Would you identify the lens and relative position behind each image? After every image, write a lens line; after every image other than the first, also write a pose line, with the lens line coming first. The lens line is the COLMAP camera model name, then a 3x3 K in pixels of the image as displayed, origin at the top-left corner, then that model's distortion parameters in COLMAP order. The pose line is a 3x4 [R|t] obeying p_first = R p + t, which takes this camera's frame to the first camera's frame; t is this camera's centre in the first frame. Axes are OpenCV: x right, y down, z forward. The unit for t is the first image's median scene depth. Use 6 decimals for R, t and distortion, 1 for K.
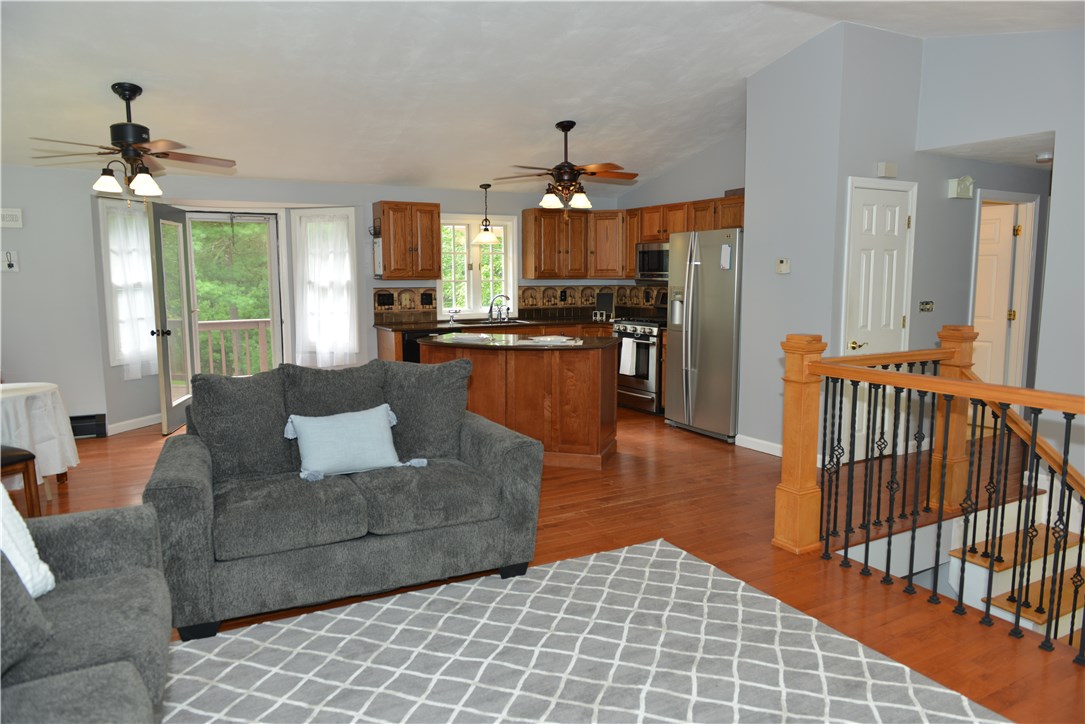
lens RADIAL K [[732.3, 0, 544.0], [0, 732.3, 364.6], [0, 0, 1]] dist [-0.014804, -0.000678]
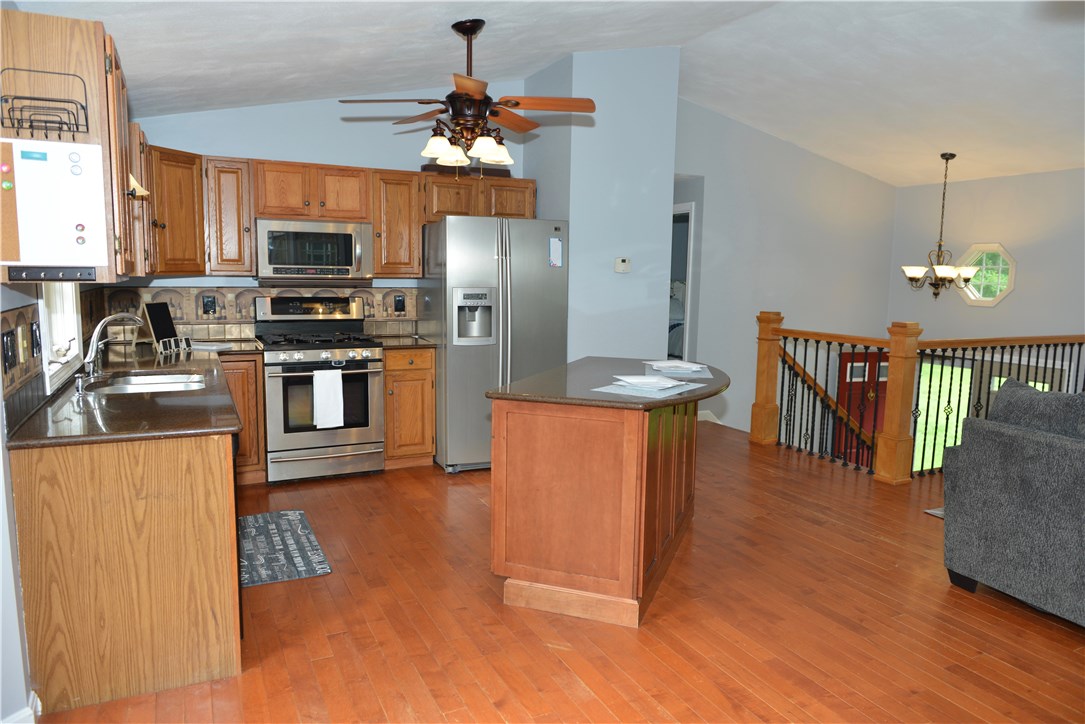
lens RADIAL K [[732.3, 0, 539.5], [0, 732.3, 362.3], [0, 0, 1]] dist [-0.014804, -0.000678]
pose [[0.054892, -0.119924, 0.991264, -0.522459], [0.108113, 0.987638, 0.113499, -0.098769], [-0.992622, 0.100939, 0.067179, 0.805520]]
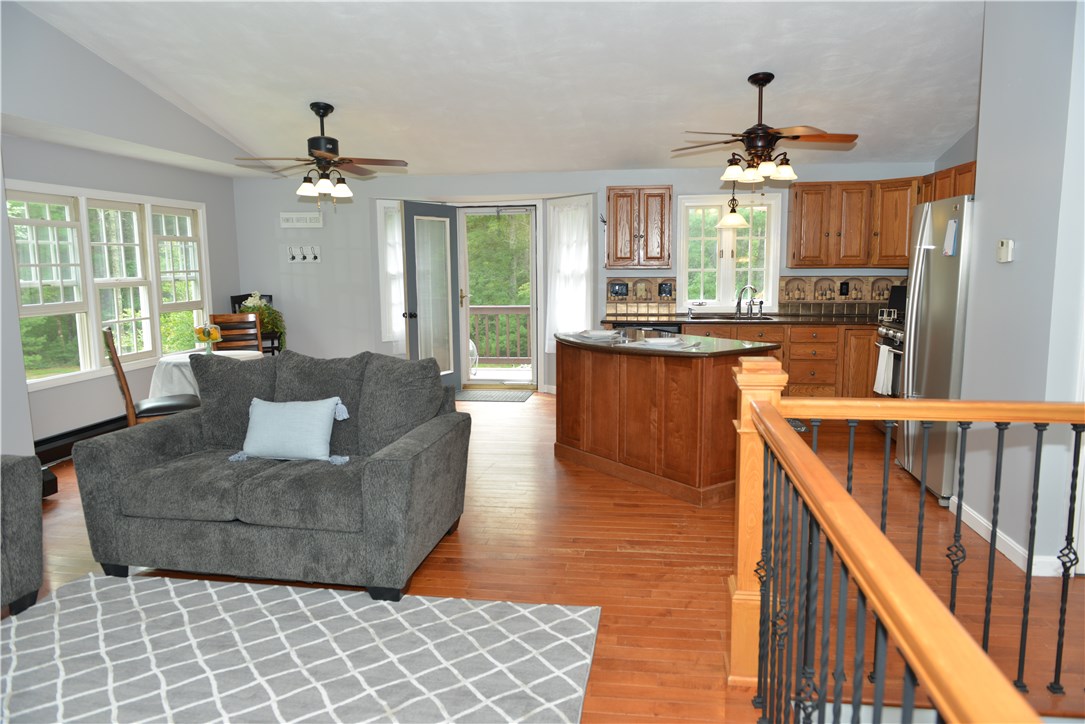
lens RADIAL K [[732.3, 0, 542.5], [0, 732.3, 363.2], [0, 0, 1]] dist [-0.014804, -0.000678]
pose [[0.795645, 0.078014, -0.600719, 0.301422], [-0.067359, 0.996917, 0.040251, -0.025660], [0.602007, 0.008439, 0.798446, 0.183660]]
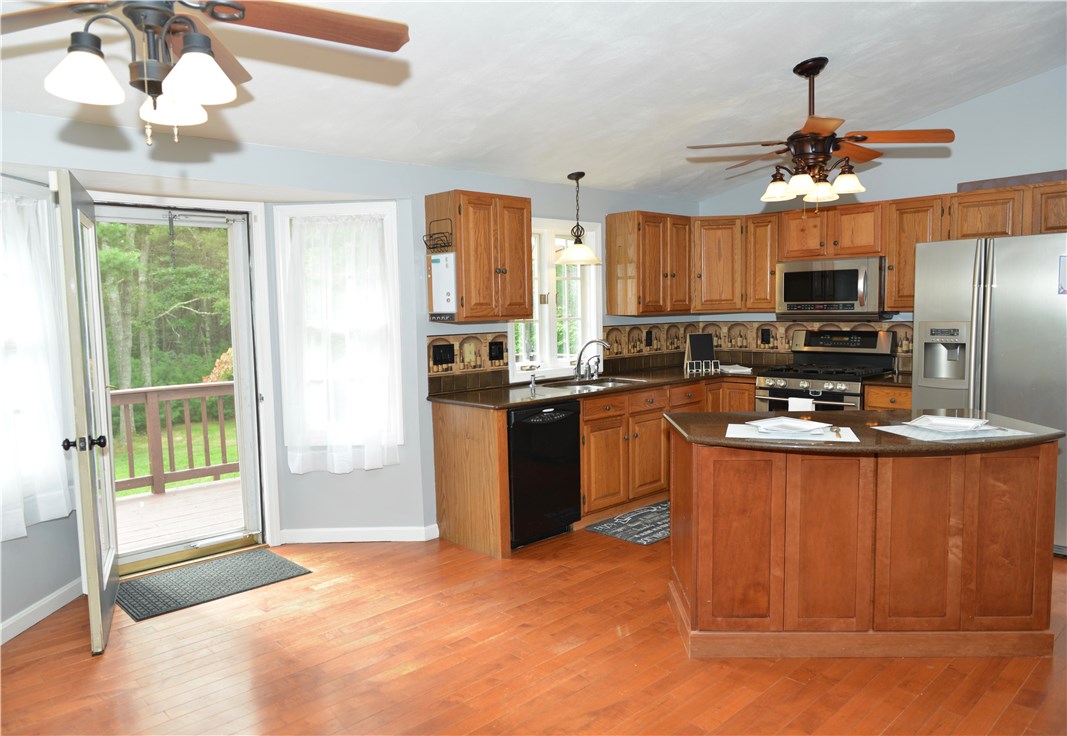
lens RADIAL K [[750.7, 0, 518.4], [0, 750.7, 368.6], [0, 0, 1]] dist [-0.020434, 0.003704]
pose [[0.968254, -0.039433, 0.246837, -0.326428], [0.049933, 0.998088, -0.036424, -0.053658], [-0.244929, 0.047593, 0.968372, 0.399723]]
